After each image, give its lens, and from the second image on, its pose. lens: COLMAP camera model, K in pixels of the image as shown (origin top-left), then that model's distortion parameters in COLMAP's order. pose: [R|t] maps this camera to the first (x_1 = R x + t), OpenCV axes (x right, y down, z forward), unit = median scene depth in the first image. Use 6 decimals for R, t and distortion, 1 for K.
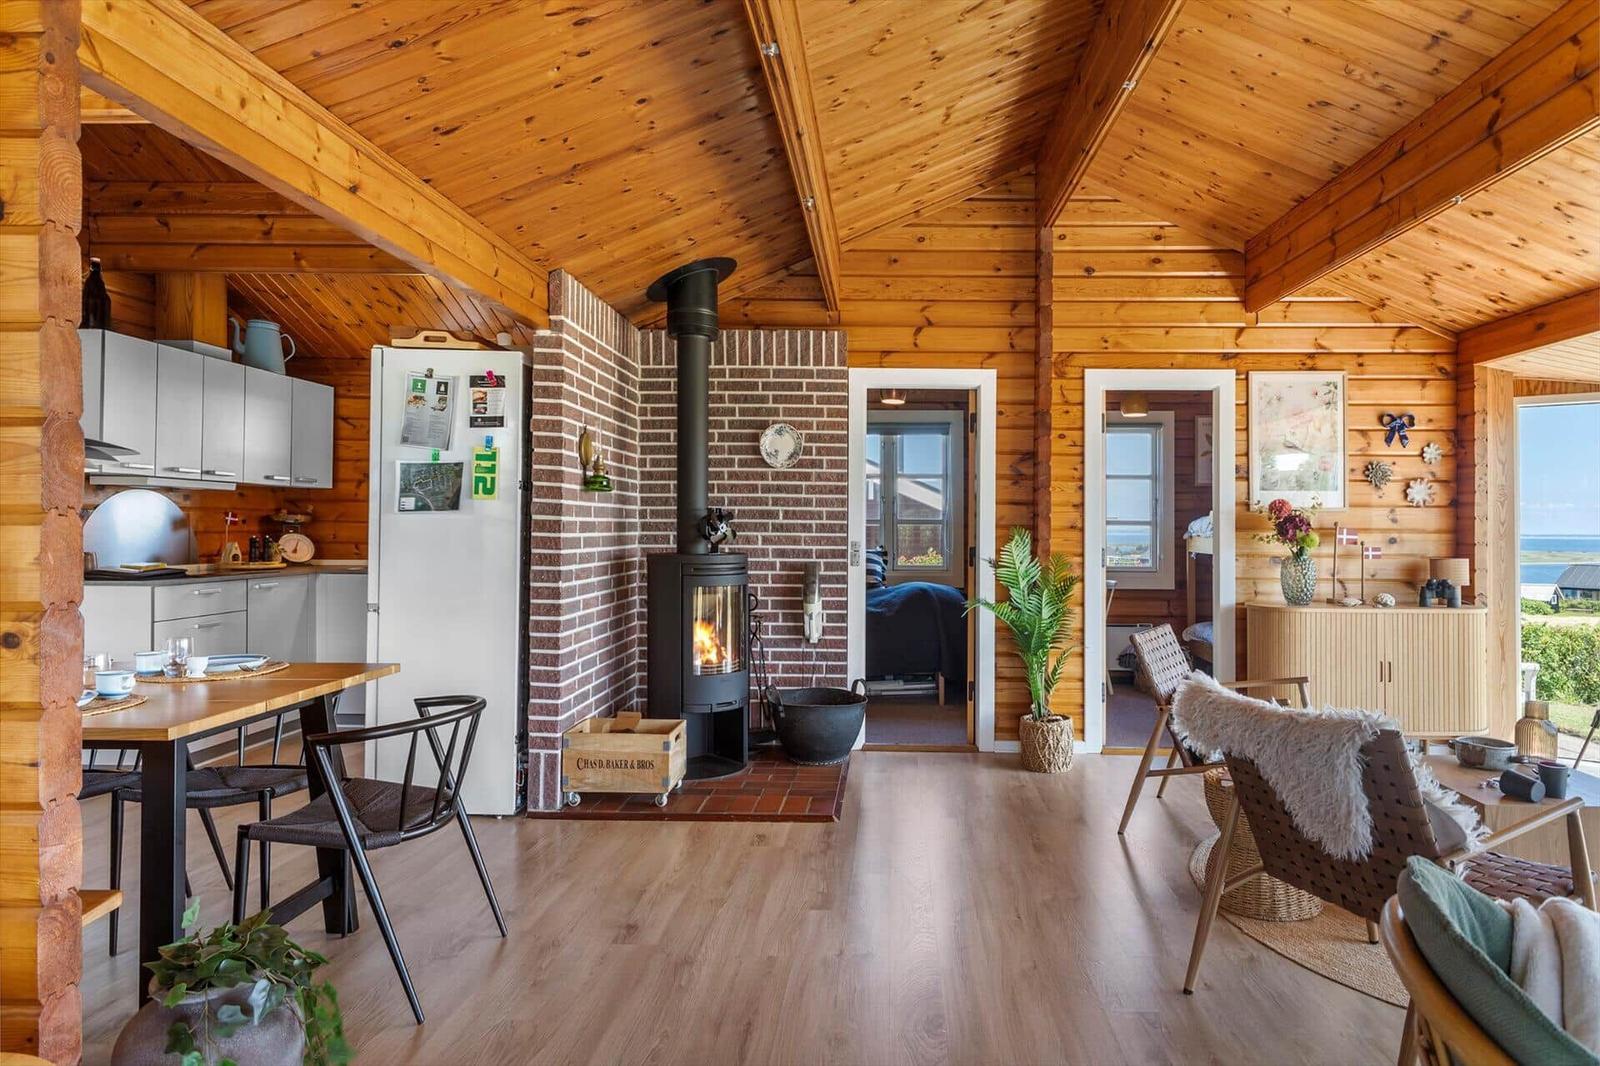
lens RADIAL K [[925.5, 0, 805.8], [0, 925.5, 522.1], [0, 0, 1]] dist [-0.000304, 0.000619]
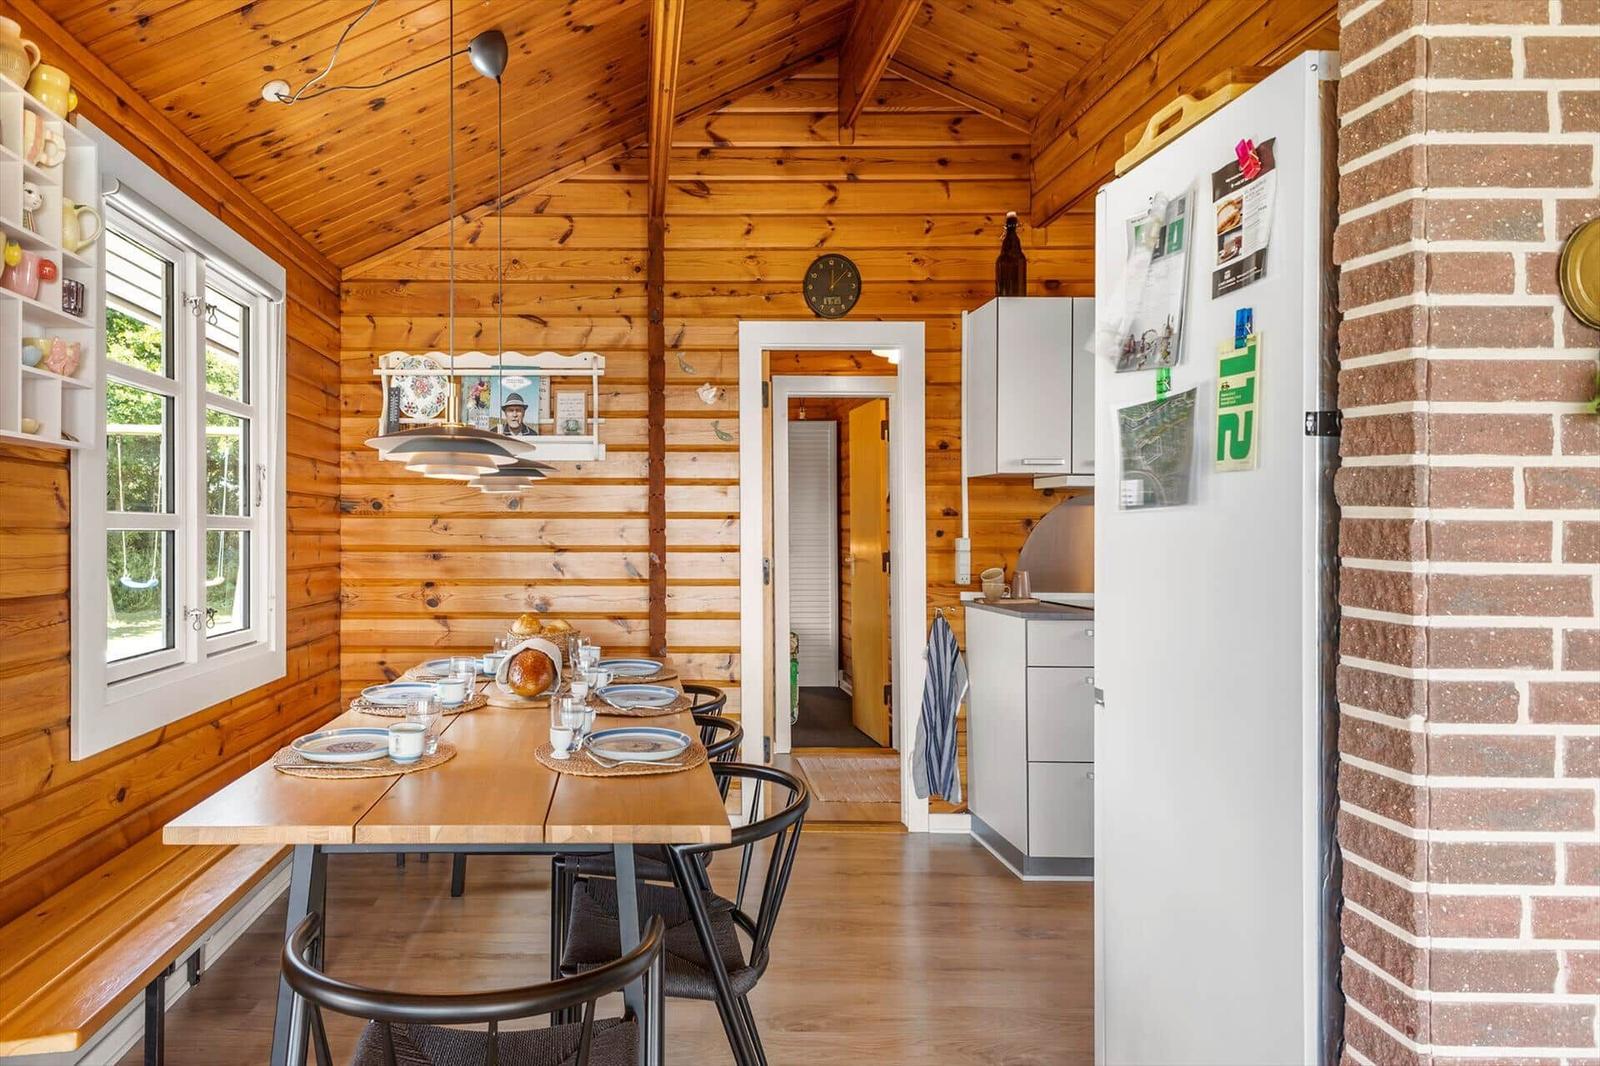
lens RADIAL K [[925.5, 0, 799.4], [0, 925.5, 532.5], [0, 0, 1]] dist [-0.000304, 0.000619]
pose [[0.070051, -0.009181, -0.997501, 0.033078], [0.005384, 0.999947, -0.008826, 0.004039], [0.997529, -0.004752, 0.070097, 0.778787]]
